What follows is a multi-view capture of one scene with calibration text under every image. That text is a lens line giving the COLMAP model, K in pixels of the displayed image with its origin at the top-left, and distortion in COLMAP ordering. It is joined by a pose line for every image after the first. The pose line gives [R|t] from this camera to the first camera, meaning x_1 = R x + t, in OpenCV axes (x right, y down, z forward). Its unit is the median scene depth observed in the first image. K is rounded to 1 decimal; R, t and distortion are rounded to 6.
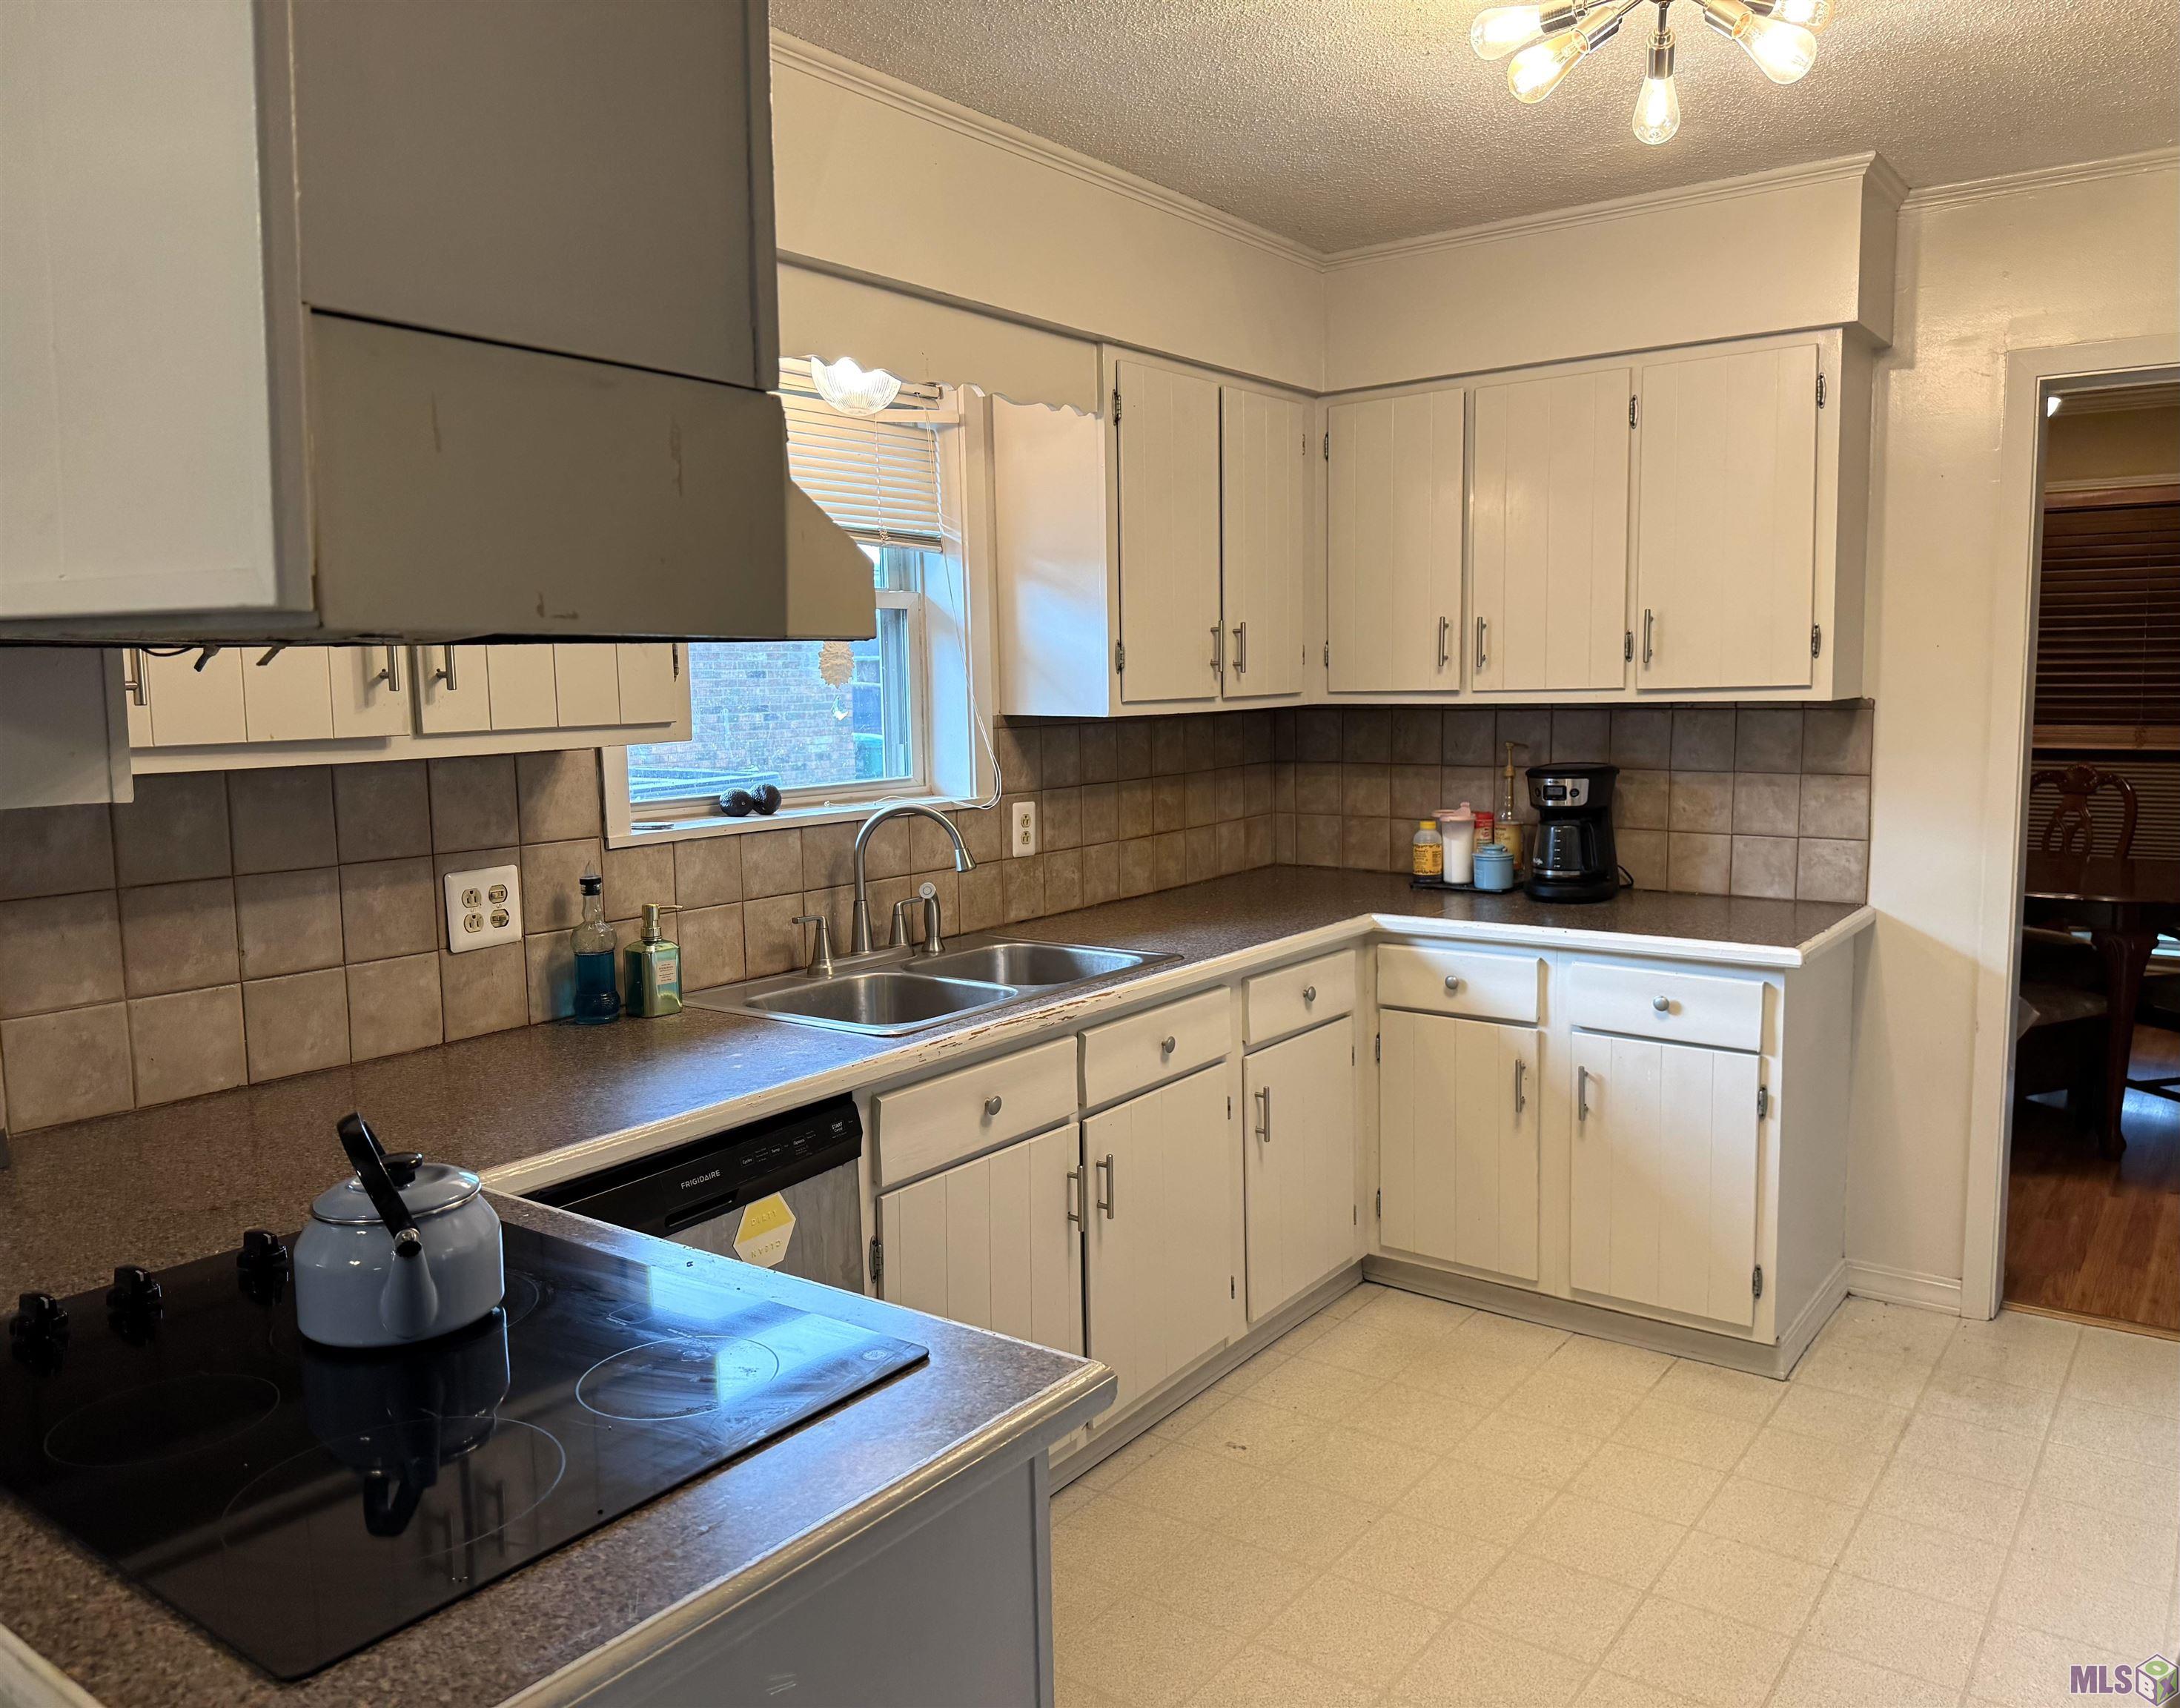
lens RADIAL K [[1590.8, 0, 1131.6], [0, 1590.8, 862.9], [0, 0, 1]] dist [0.076801, -0.055102]
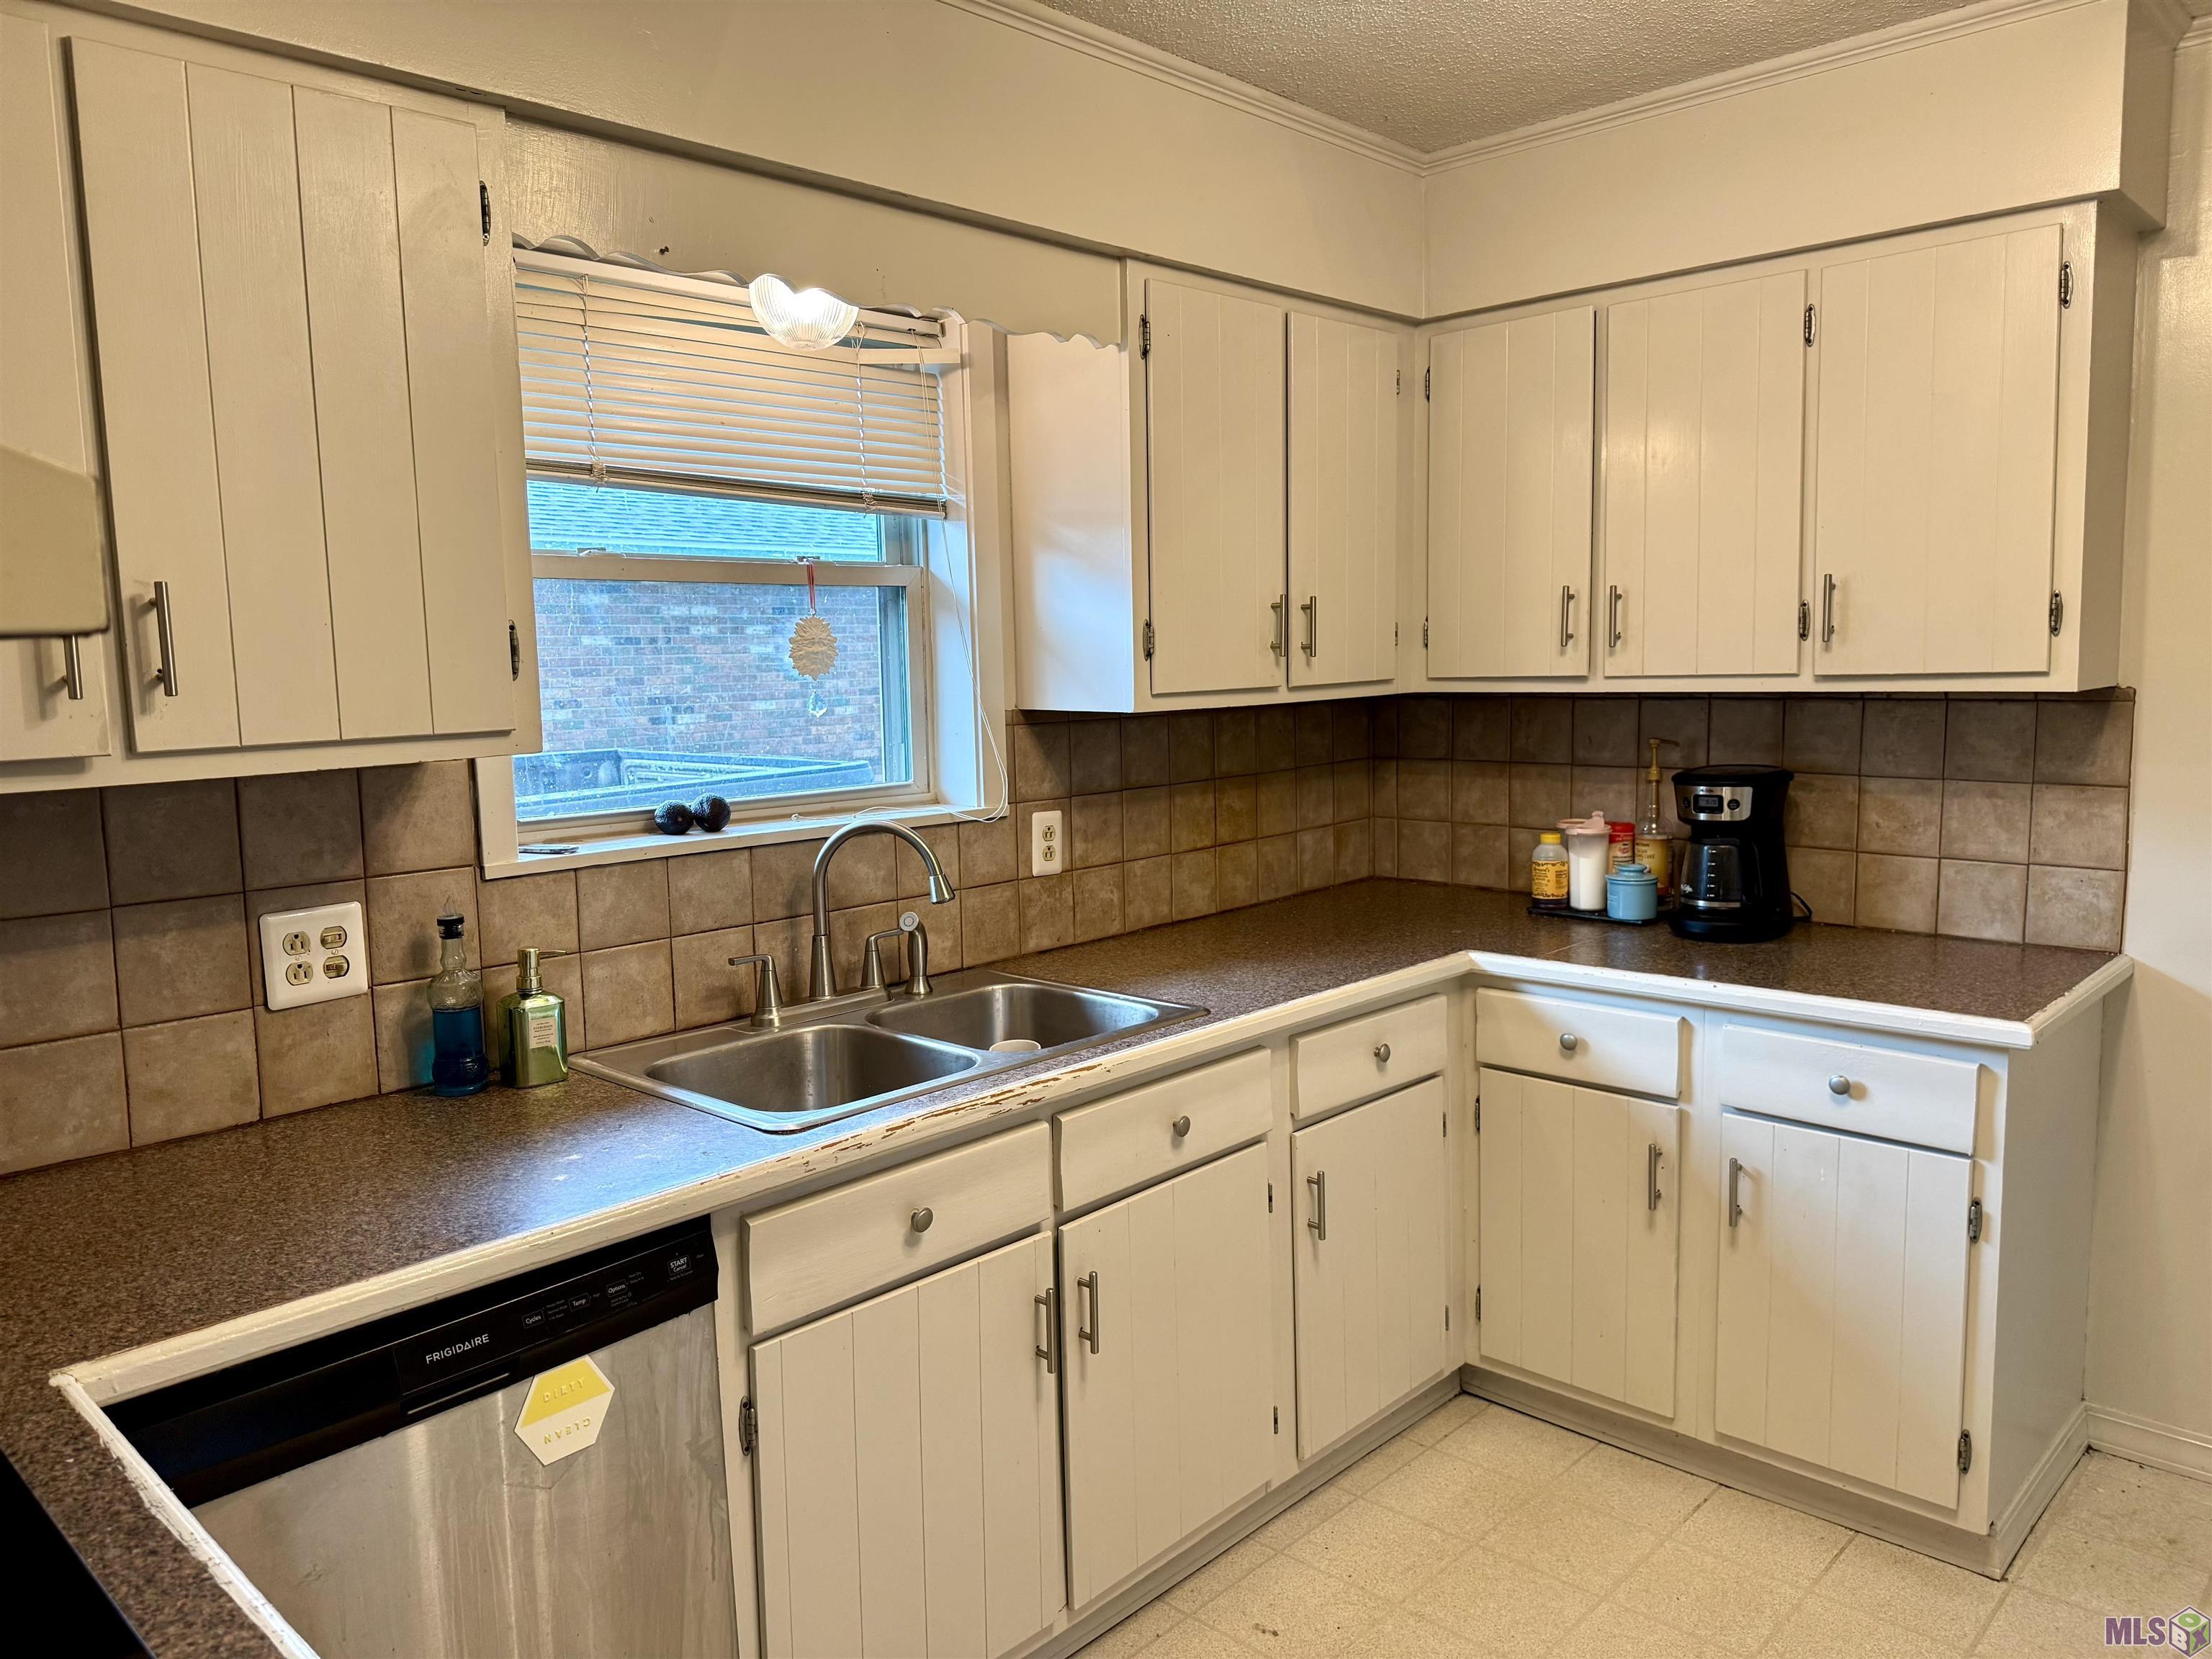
lens RADIAL K [[1565.7, 0, 1096.3], [0, 1565.7, 829.7], [0, 0, 1]] dist [0.028739, -0.019860]
pose [[0.990174, 0.010676, -0.139432, 0.073916], [-0.010922, 0.999940, -0.000997, -0.027916], [0.139413, 0.002510, 0.990231, 0.181792]]
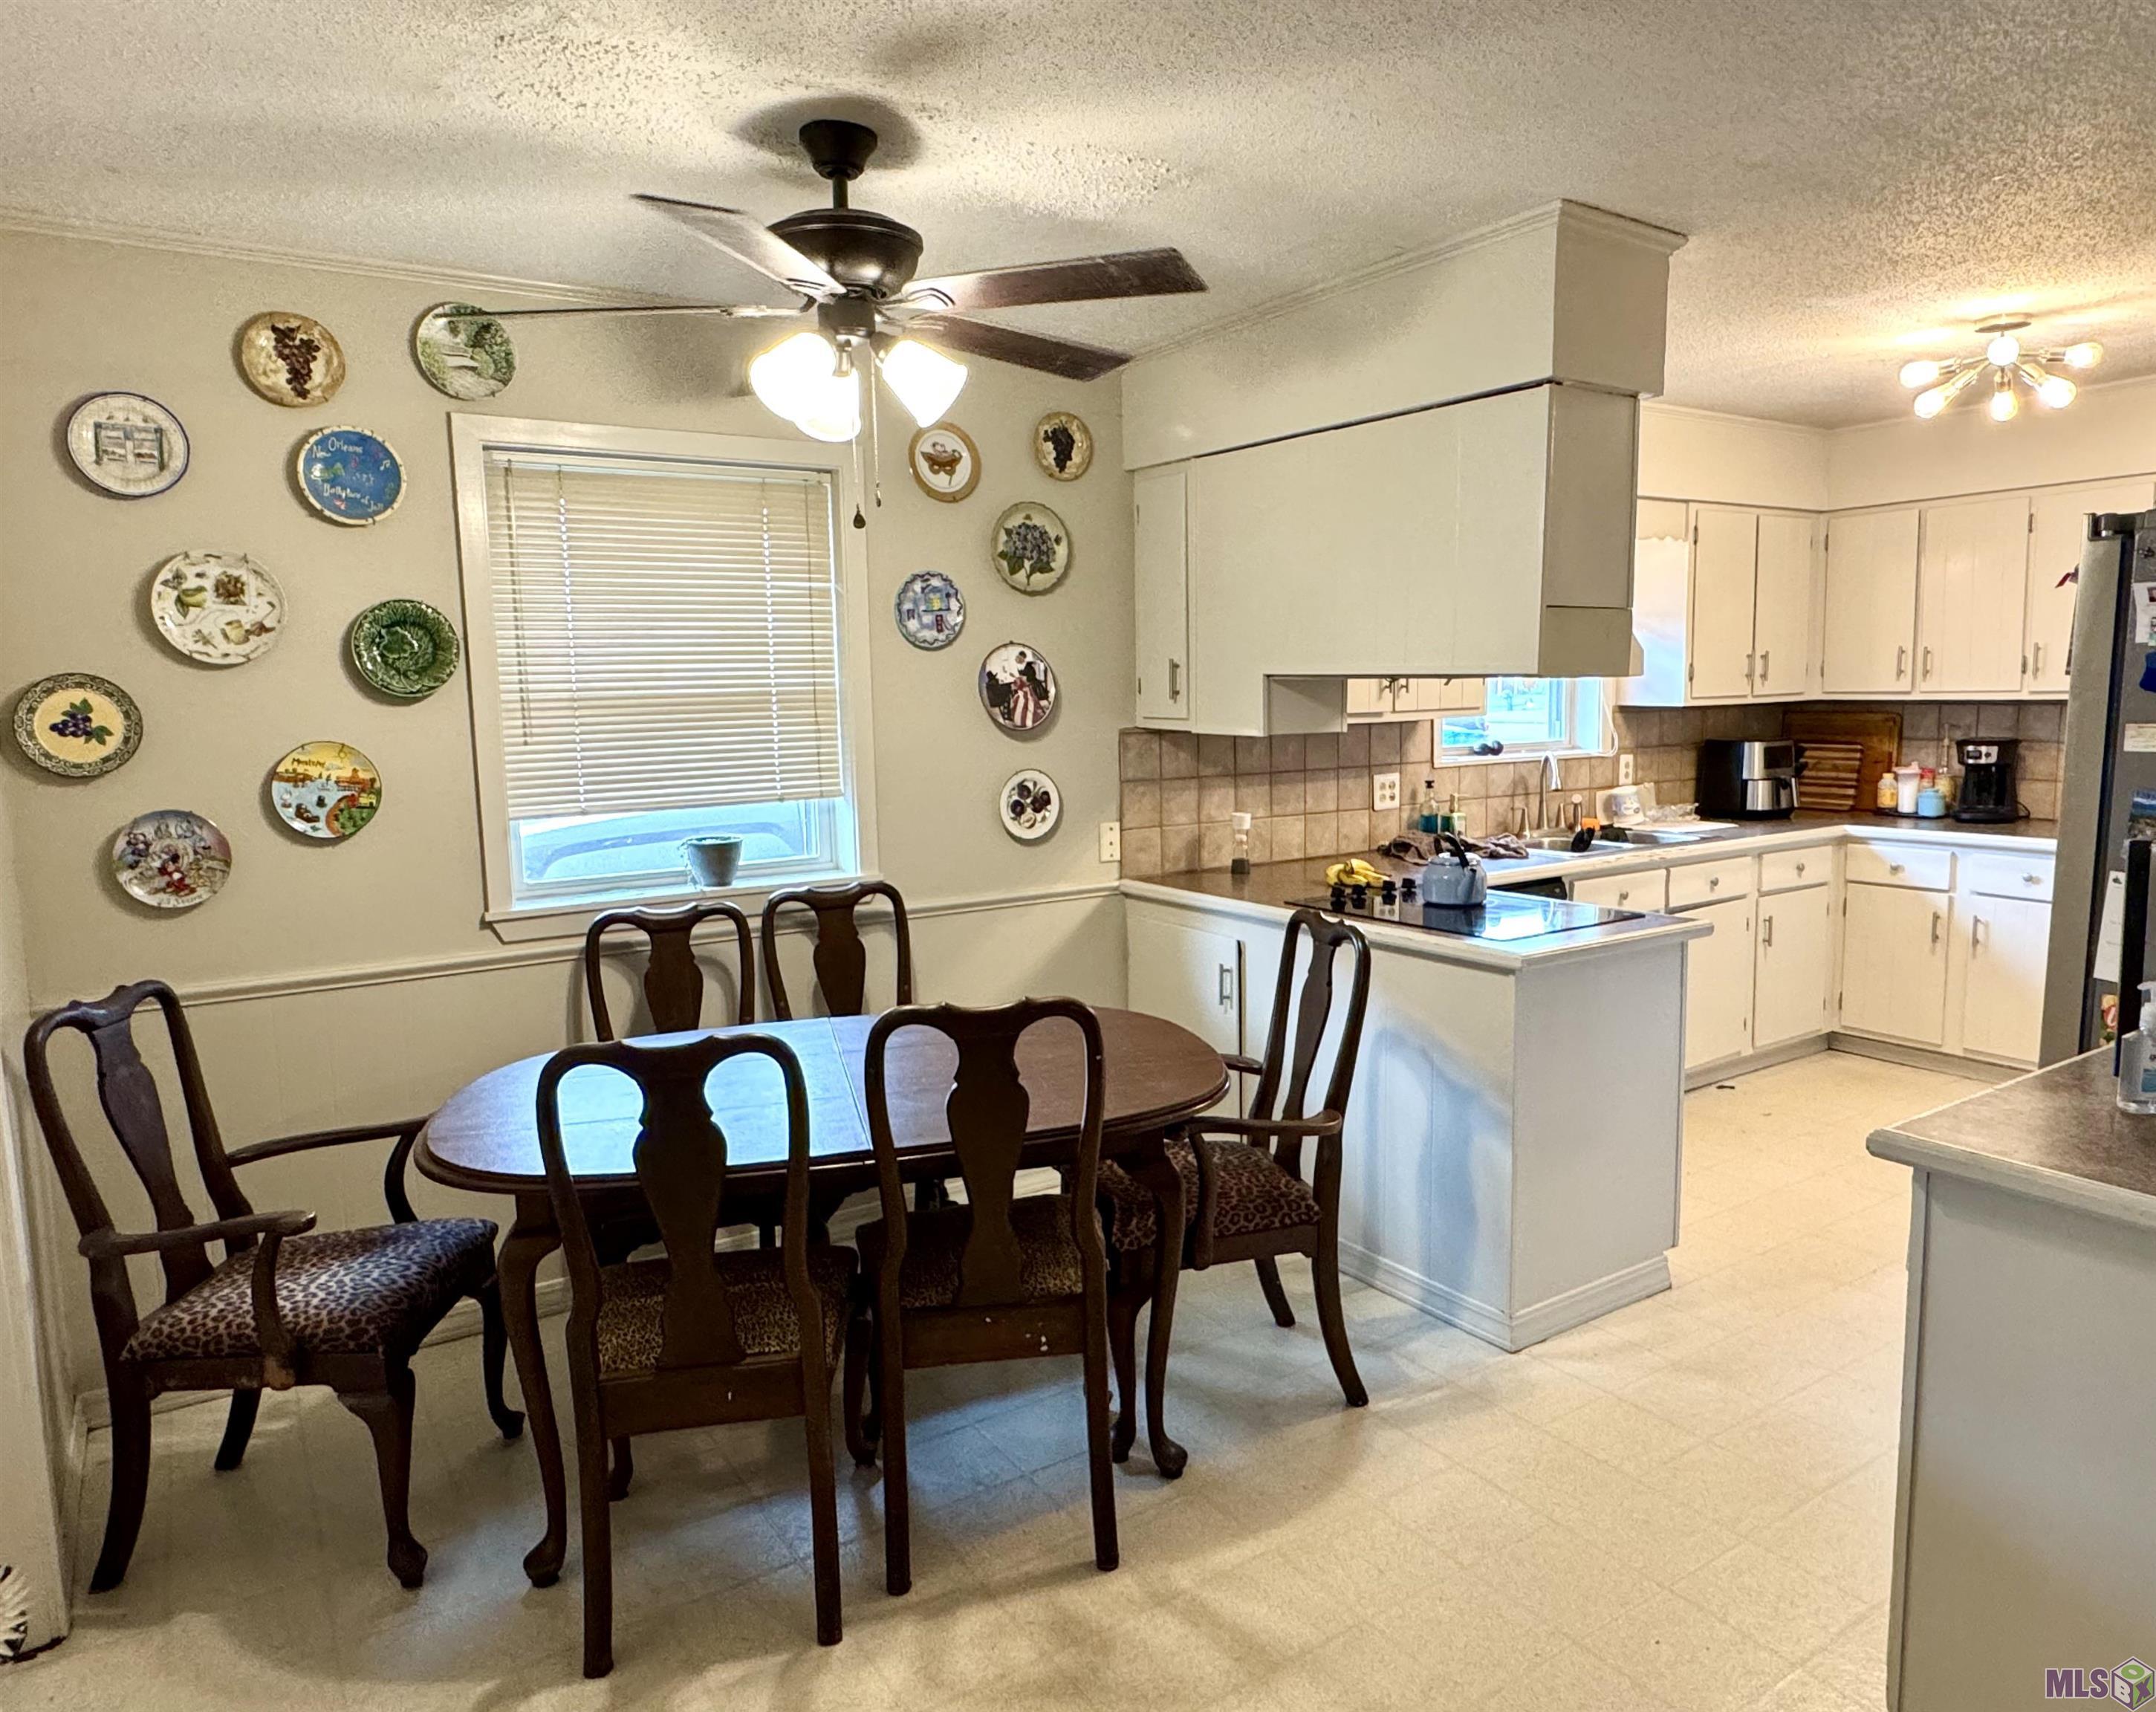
lens RADIAL K [[1441.8, 0, 1077.3], [0, 1441.8, 866.4], [0, 0, 1]] dist [-0.024552, -0.005293]
pose [[0.932481, 0.039962, -0.359003, -0.059823], [-0.035031, 0.999181, 0.020233, 0.074471], [0.359517, -0.006290, 0.933117, -0.701251]]
